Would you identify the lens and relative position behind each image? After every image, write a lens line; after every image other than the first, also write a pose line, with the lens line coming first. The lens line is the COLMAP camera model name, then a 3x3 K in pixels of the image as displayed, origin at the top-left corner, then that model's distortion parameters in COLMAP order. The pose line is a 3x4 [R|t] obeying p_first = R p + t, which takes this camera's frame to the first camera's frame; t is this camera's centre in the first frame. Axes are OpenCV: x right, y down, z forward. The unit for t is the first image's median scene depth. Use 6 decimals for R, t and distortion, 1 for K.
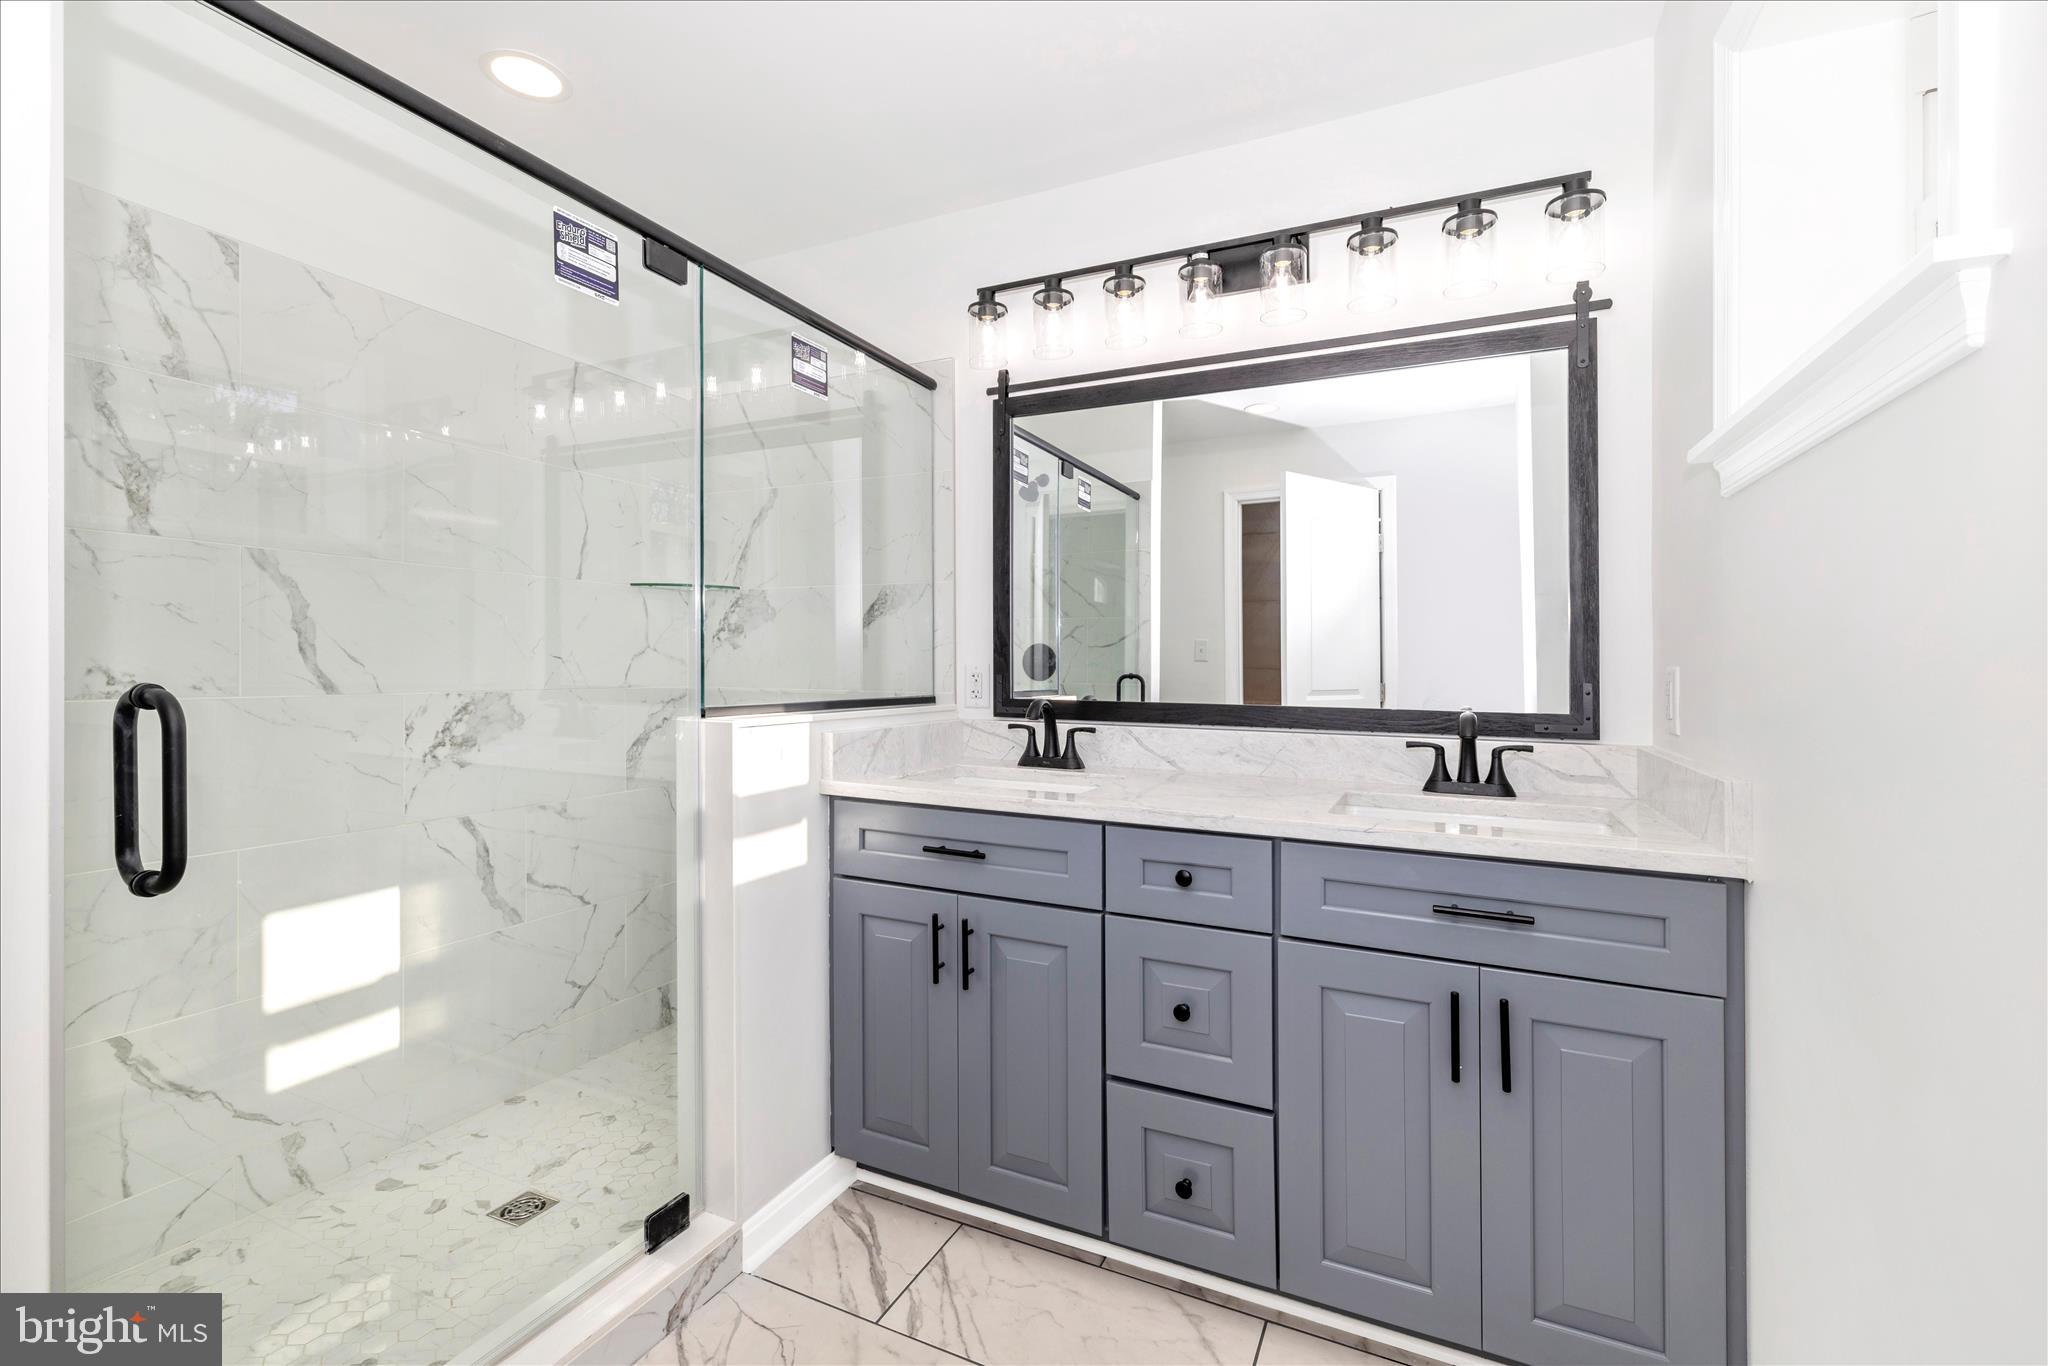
lens RADIAL K [[870.4, 0, 1034.2], [0, 870.4, 663.8], [0, 0, 1]] dist [-0.000558, 0.000184]
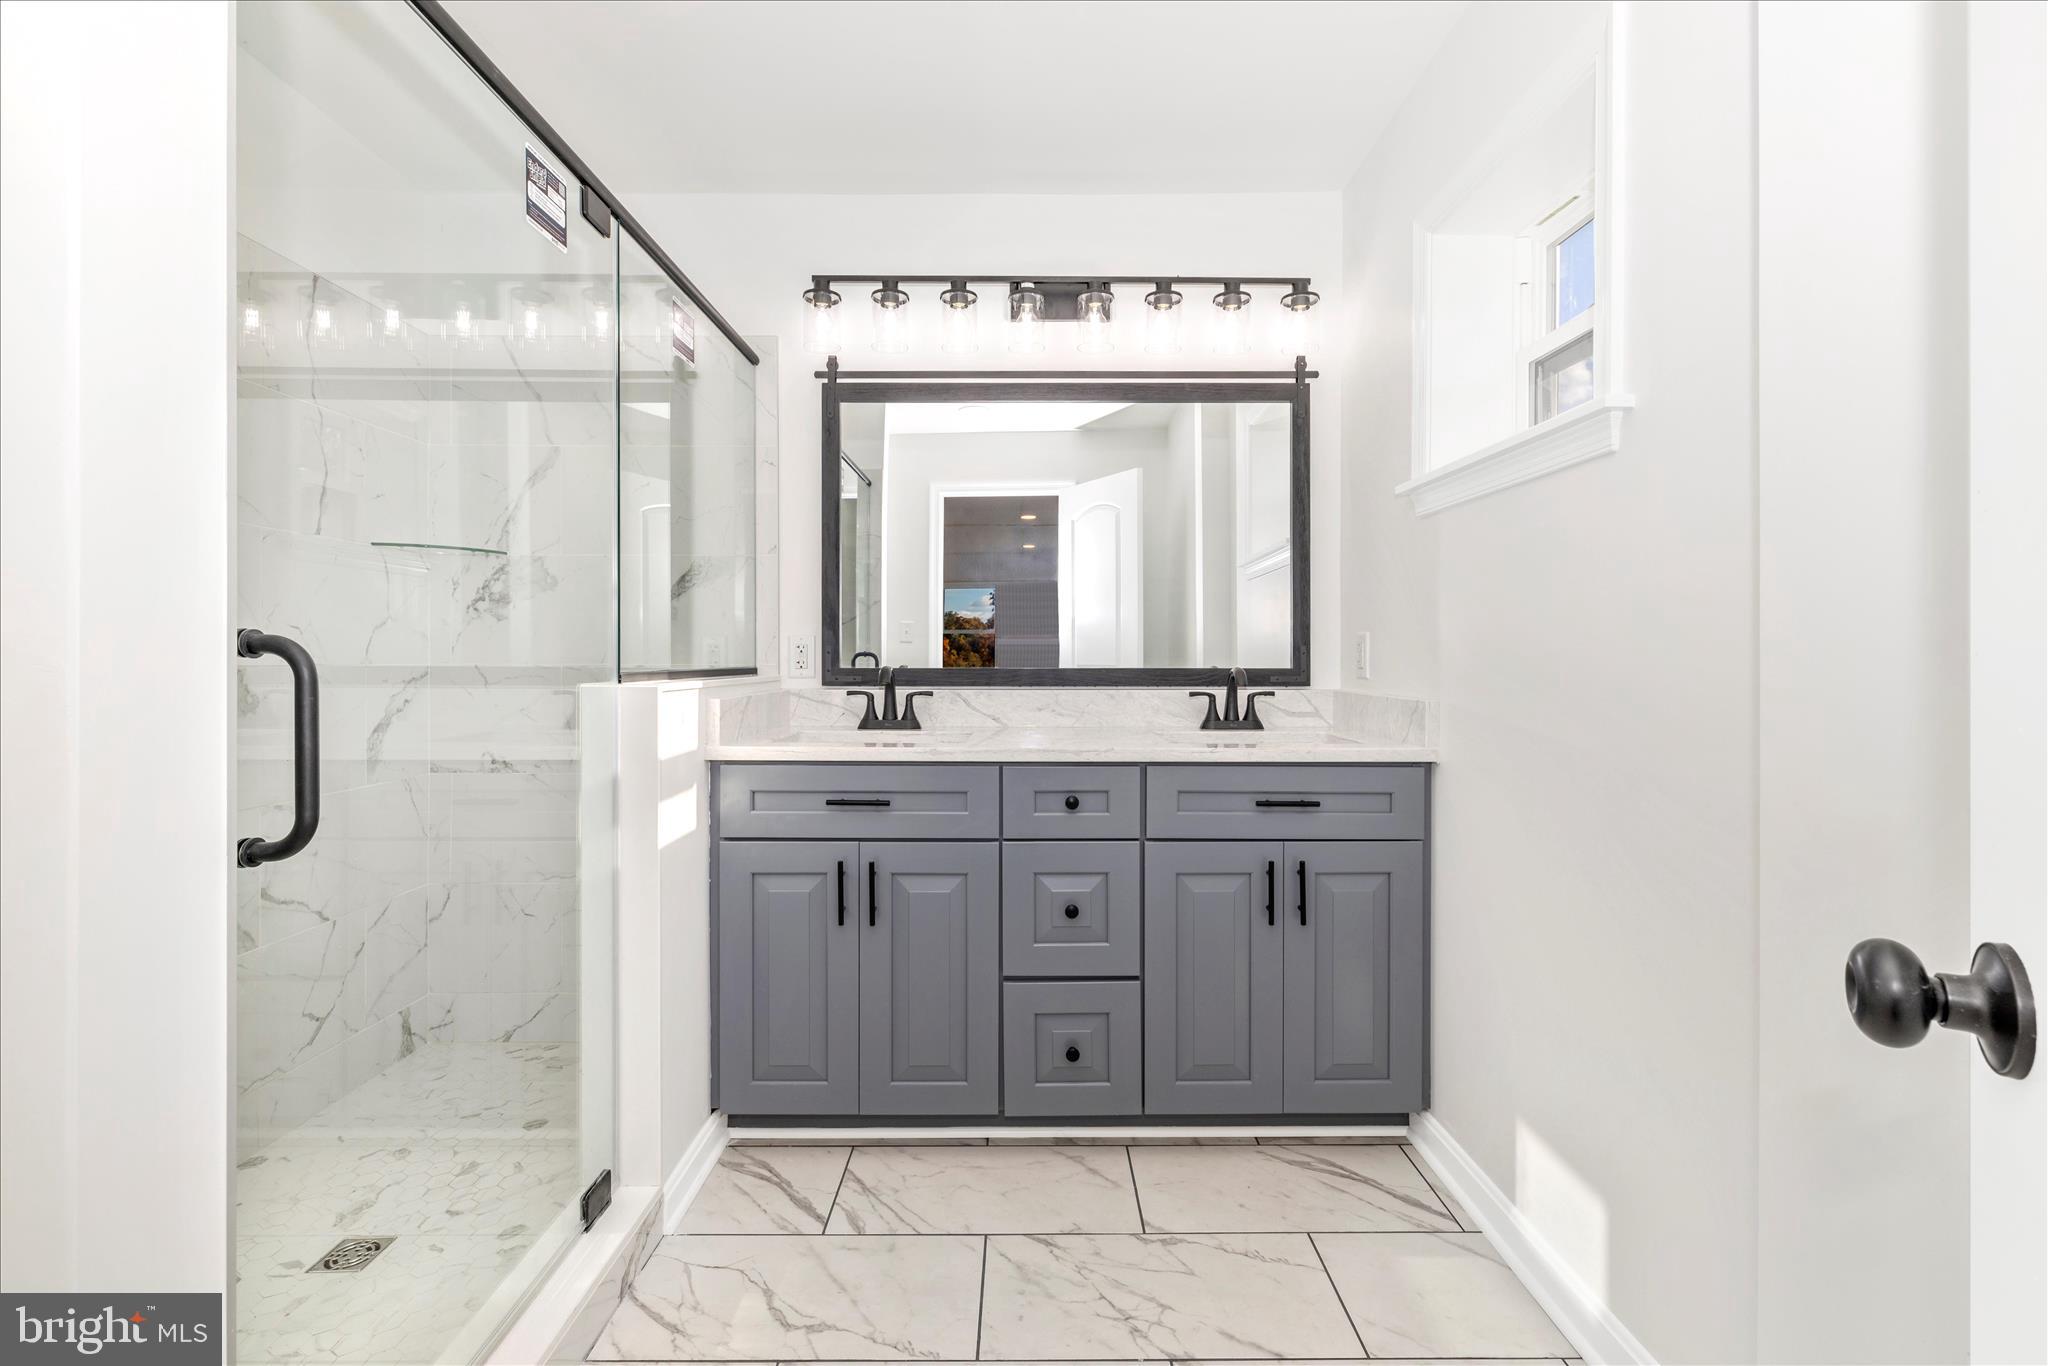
lens RADIAL K [[885.4, 0, 1020.1], [0, 885.4, 663.2], [0, 0, 1]] dist [-0.001121, 0.000527]
pose [[0.904575, -0.012204, 0.426139, -0.370927], [0.007570, 0.999892, 0.012565, 0.028560], [-0.426246, -0.008141, 0.904571, -0.087060]]
